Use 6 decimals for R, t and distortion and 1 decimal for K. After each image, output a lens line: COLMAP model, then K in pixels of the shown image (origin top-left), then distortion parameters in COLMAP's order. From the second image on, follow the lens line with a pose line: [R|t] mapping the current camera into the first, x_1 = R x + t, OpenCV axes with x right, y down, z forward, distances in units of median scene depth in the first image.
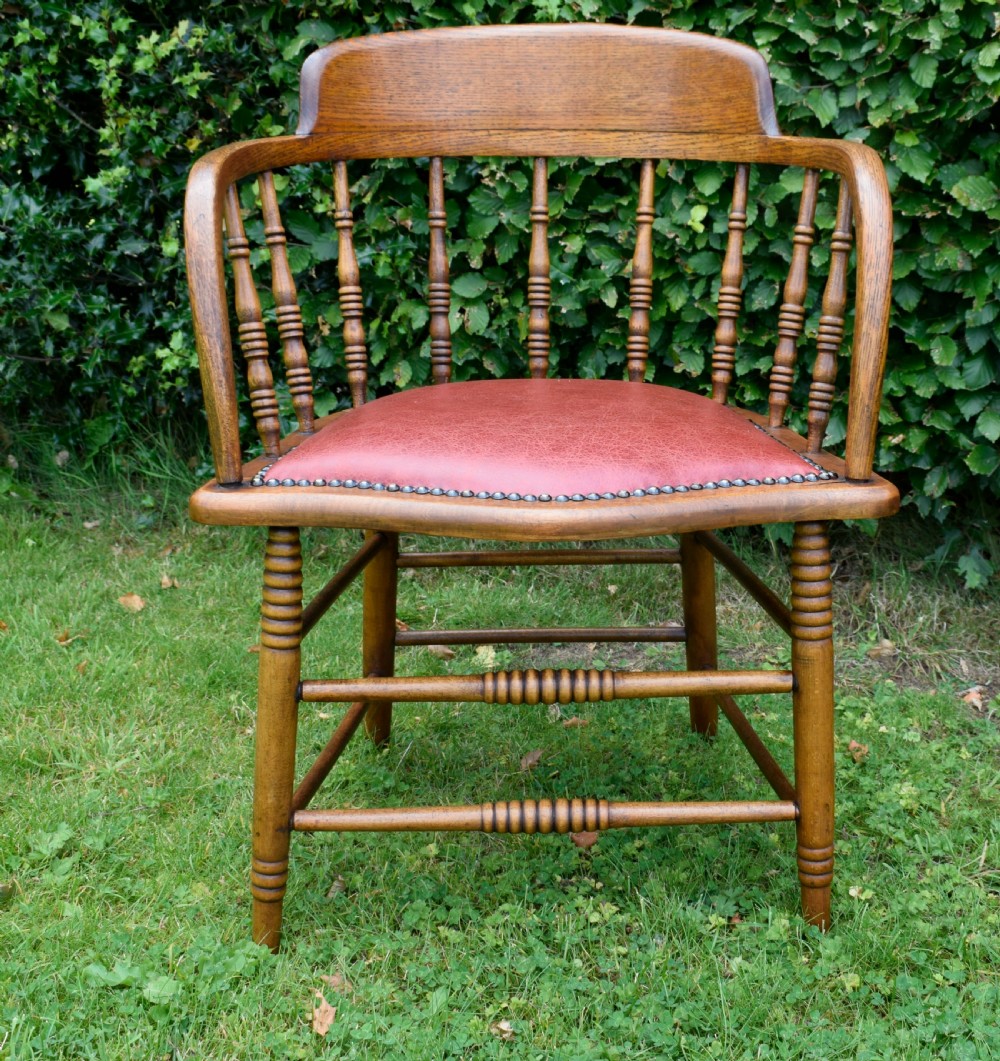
lens RADIAL K [[1683.1, 0, 590.4], [0, 1683.1, 538.1], [0, 0, 1]] dist [-0.023349, 0.000000]
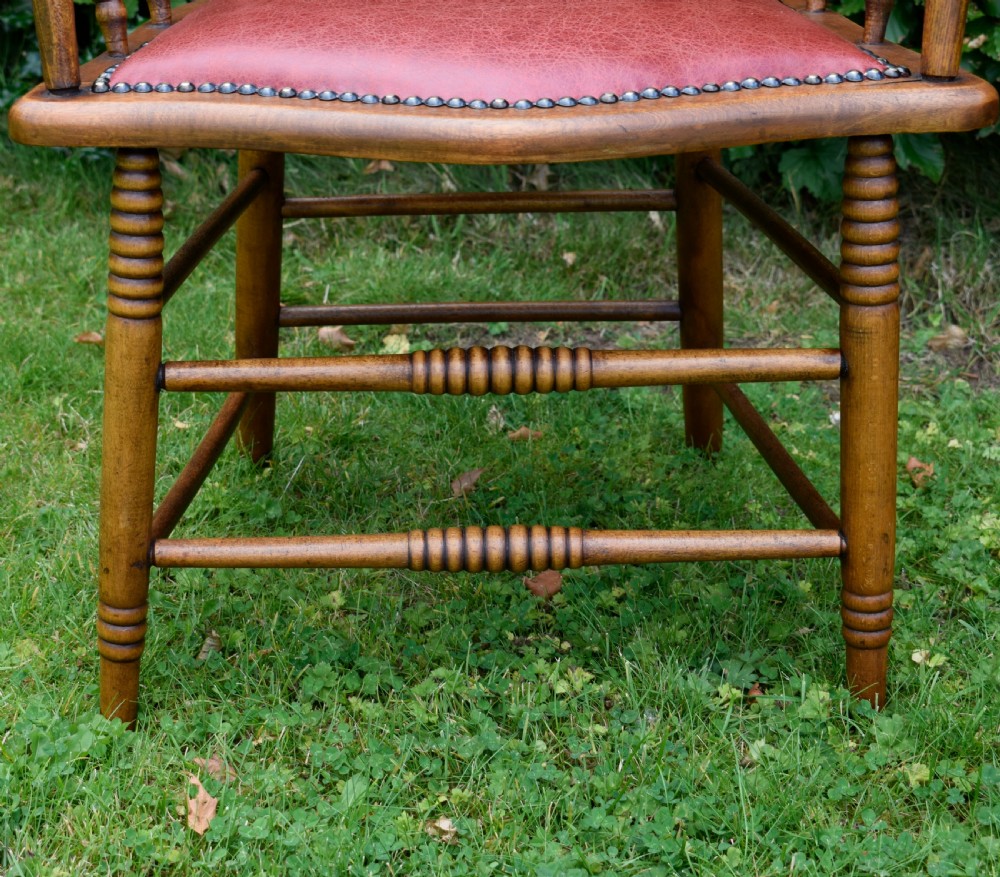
lens RADIAL K [[2308.2, 0, 352.1], [0, 2308.2, 447.1], [0, 0, 1]] dist [-0.018596, 0.000000]
pose [[0.997686, 0.001251, -0.067983, -0.017460], [0.005363, 0.995268, 0.097021, 0.020026], [0.067783, -0.097161, 0.992958, 0.003483]]
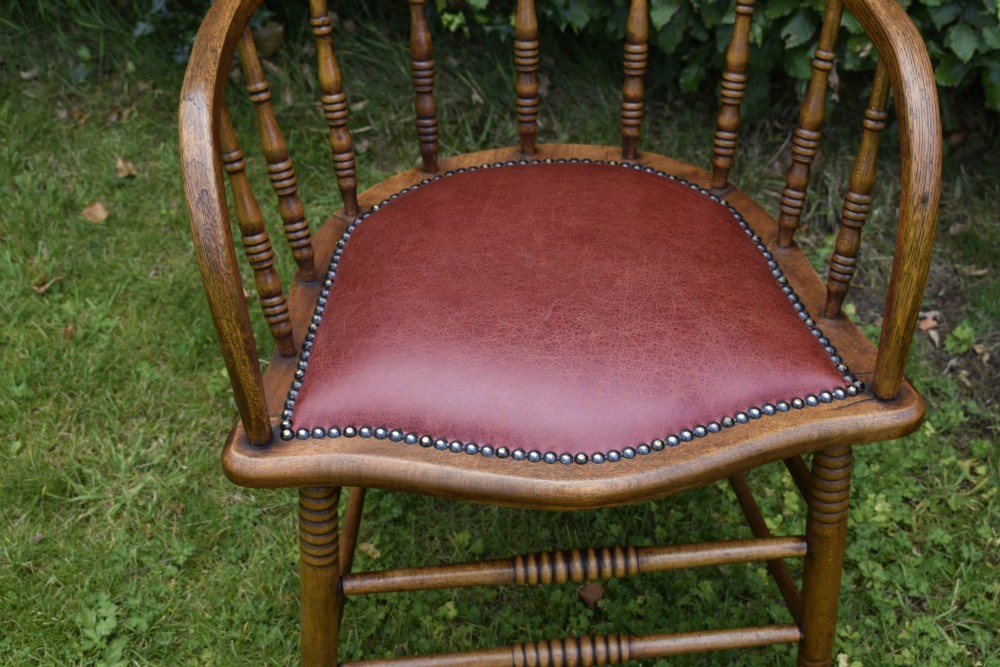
lens RADIAL K [[1575.5, 0, 505.1], [0, 1575.5, 339.7], [0, 0, 1]] dist [-0.019251, 0.000000]
pose [[0.998864, -0.042851, 0.020835, -0.068770], [0.030737, 0.913613, 0.405421, -0.363524], [-0.036408, -0.404320, 0.913893, 0.133017]]
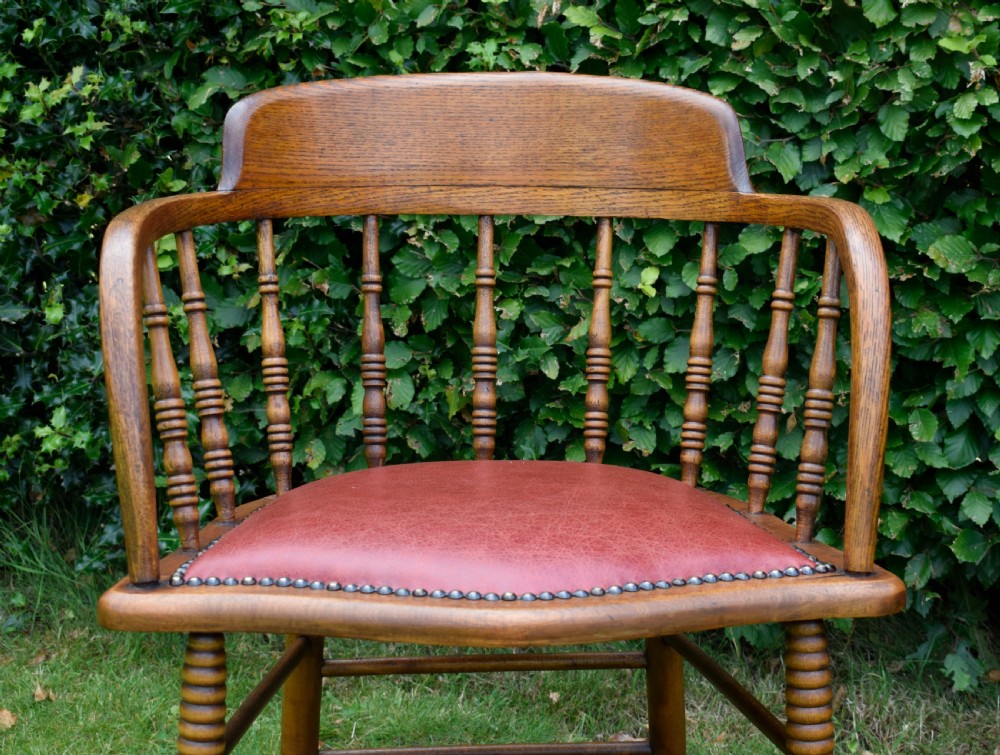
lens RADIAL K [[1875.4, 0, 582.5], [0, 1875.4, 377.1], [0, 0, 1]] dist [-0.025025, 0.000000]
pose [[0.998748, -0.003408, 0.049915, -0.028698], [0.010135, 0.990775, -0.135141, -0.003791], [-0.048994, 0.135478, 0.989568, 0.011760]]
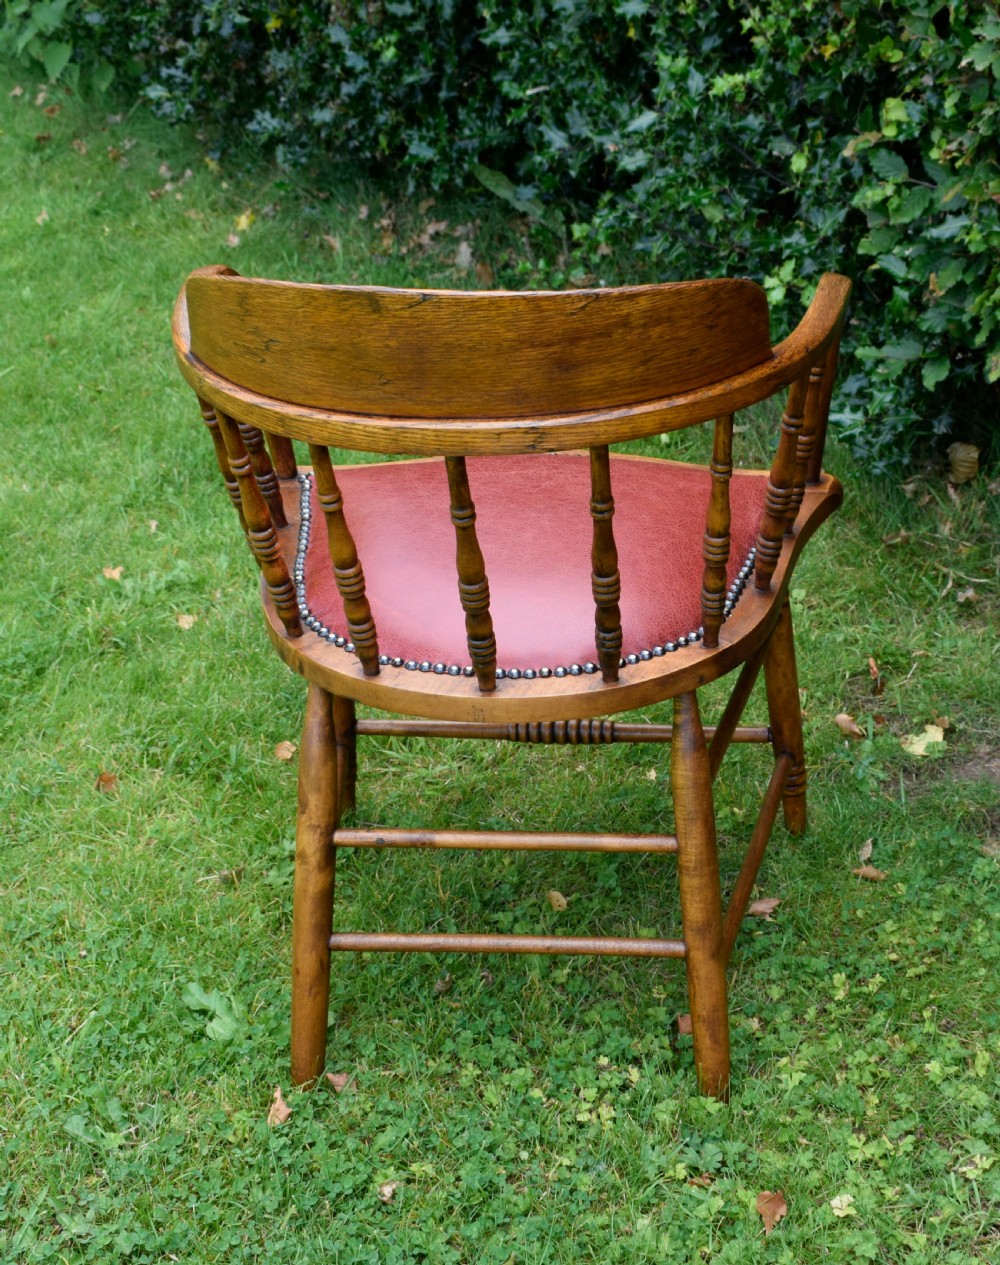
lens RADIAL K [[2243.1, 0, 621.2], [0, 2243.1, 632.3], [0, 0, 1]] dist [-0.029840, 0.000000]
pose [[0.765917, 0.283403, -0.577108, 0.603490], [-0.146243, 0.950873, 0.272862, -0.353303], [0.626086, -0.124591, 0.769736, 0.026197]]
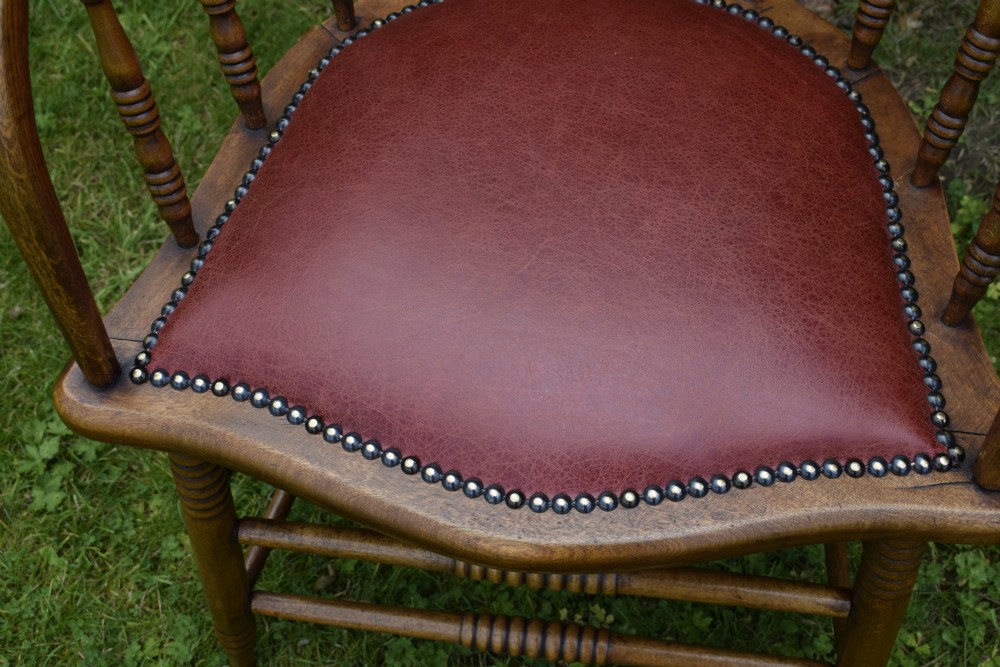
lens RADIAL K [[1430.0, 0, 501.4], [0, 1430.0, 340.8], [0, 0, 1]] dist [-0.021792, 0.000000]
pose [[0.979036, 0.142671, -0.145372, 0.034393], [-0.018014, 0.771559, 0.635902, -0.350084], [0.202888, -0.619953, 0.757954, 0.454740]]
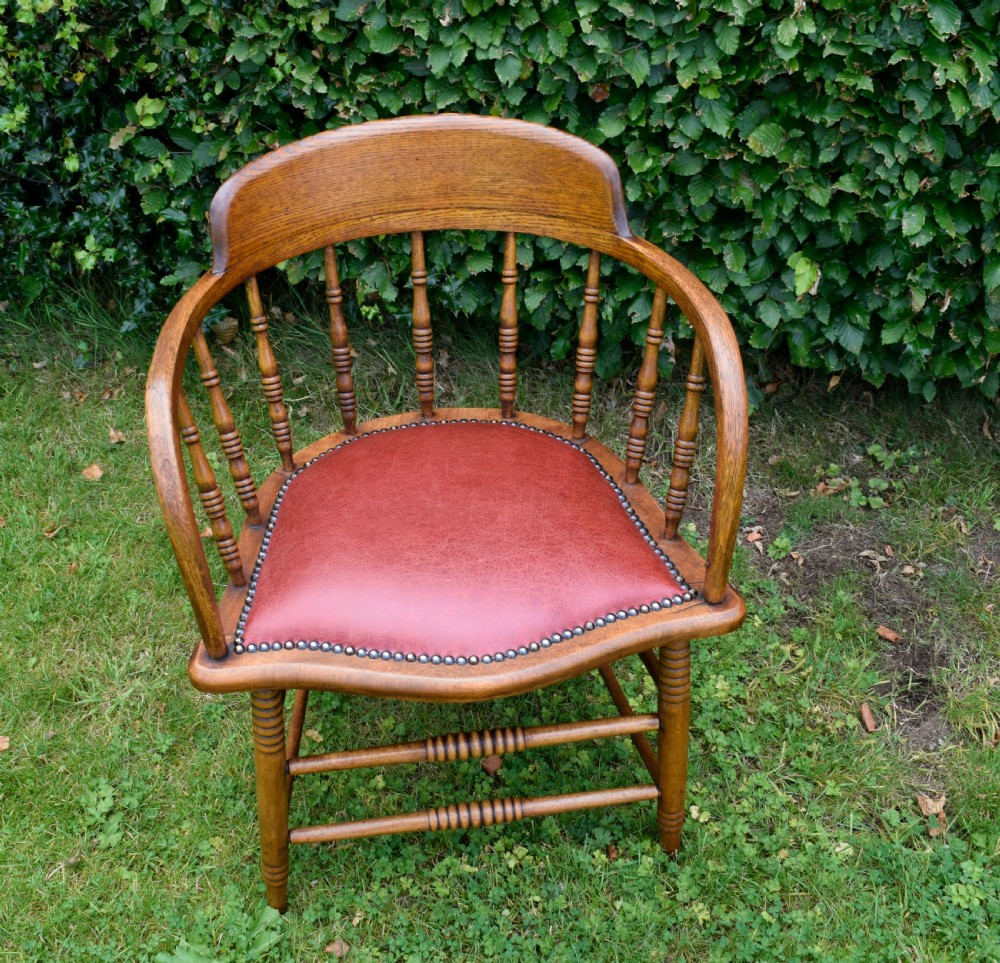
lens RADIAL K [[1251.1, 0, 430.3], [0, 1251.1, 490.2], [0, 0, 1]] dist [-0.031015, 0.000000]
pose [[0.996623, -0.079209, 0.021638, -0.053717], [0.066154, 0.930664, 0.359844, -0.371652], [-0.048641, -0.357198, 0.932761, 0.134473]]
